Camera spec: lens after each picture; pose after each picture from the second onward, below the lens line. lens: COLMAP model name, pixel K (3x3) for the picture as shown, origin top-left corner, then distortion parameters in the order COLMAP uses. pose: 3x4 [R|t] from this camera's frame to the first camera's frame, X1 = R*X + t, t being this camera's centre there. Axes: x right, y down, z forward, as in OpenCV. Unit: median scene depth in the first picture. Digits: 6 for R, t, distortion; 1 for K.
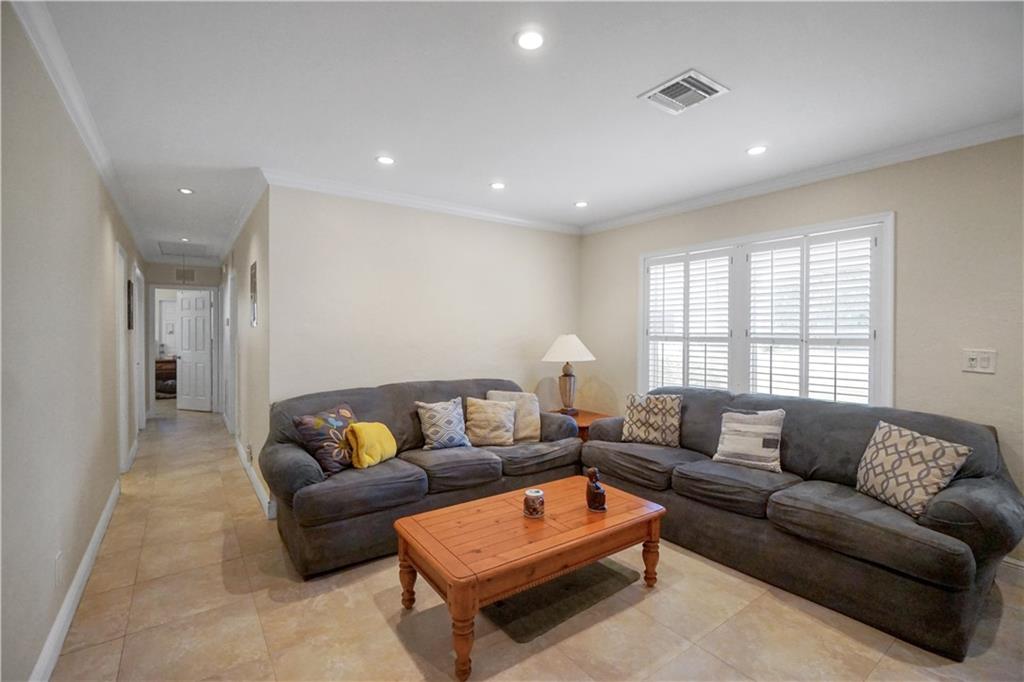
lens RADIAL K [[453.2, 0, 518.0], [0, 453.2, 340.4], [0, 0, 1]] dist [-0.012118, 0.005517]
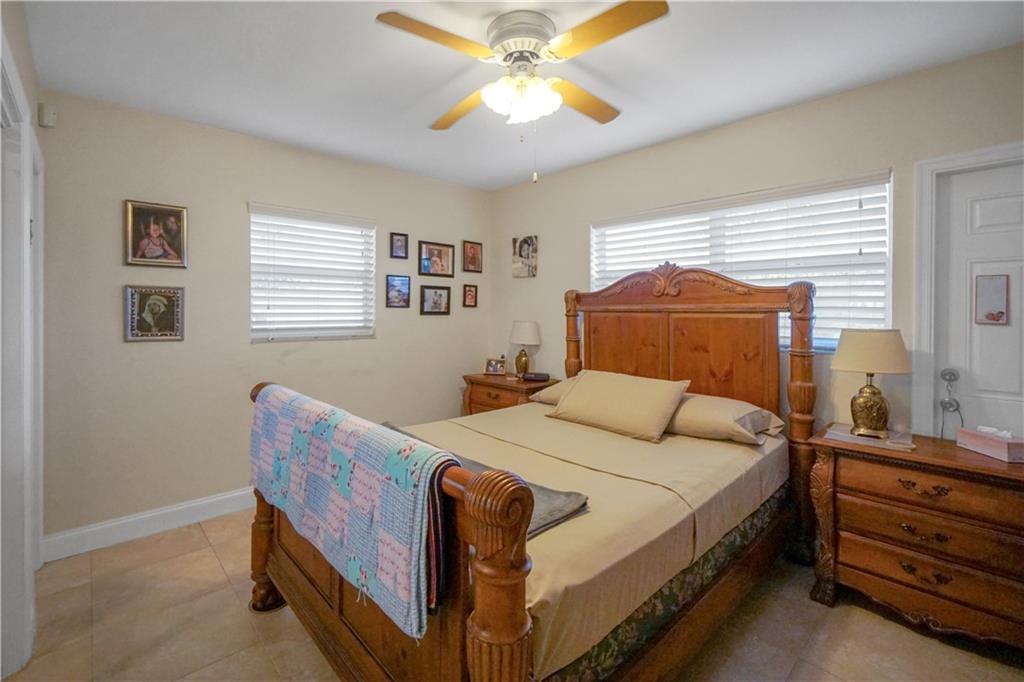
lens RADIAL K [[453.2, 0, 511.2], [0, 453.2, 308.9], [0, 0, 1]] dist [-0.012118, 0.005517]
pose [[0.125365, -0.003625, -0.992104, -1.709290], [-0.019465, 0.999792, -0.006113, -0.043126], [0.991920, 0.020078, 0.125268, 2.172144]]
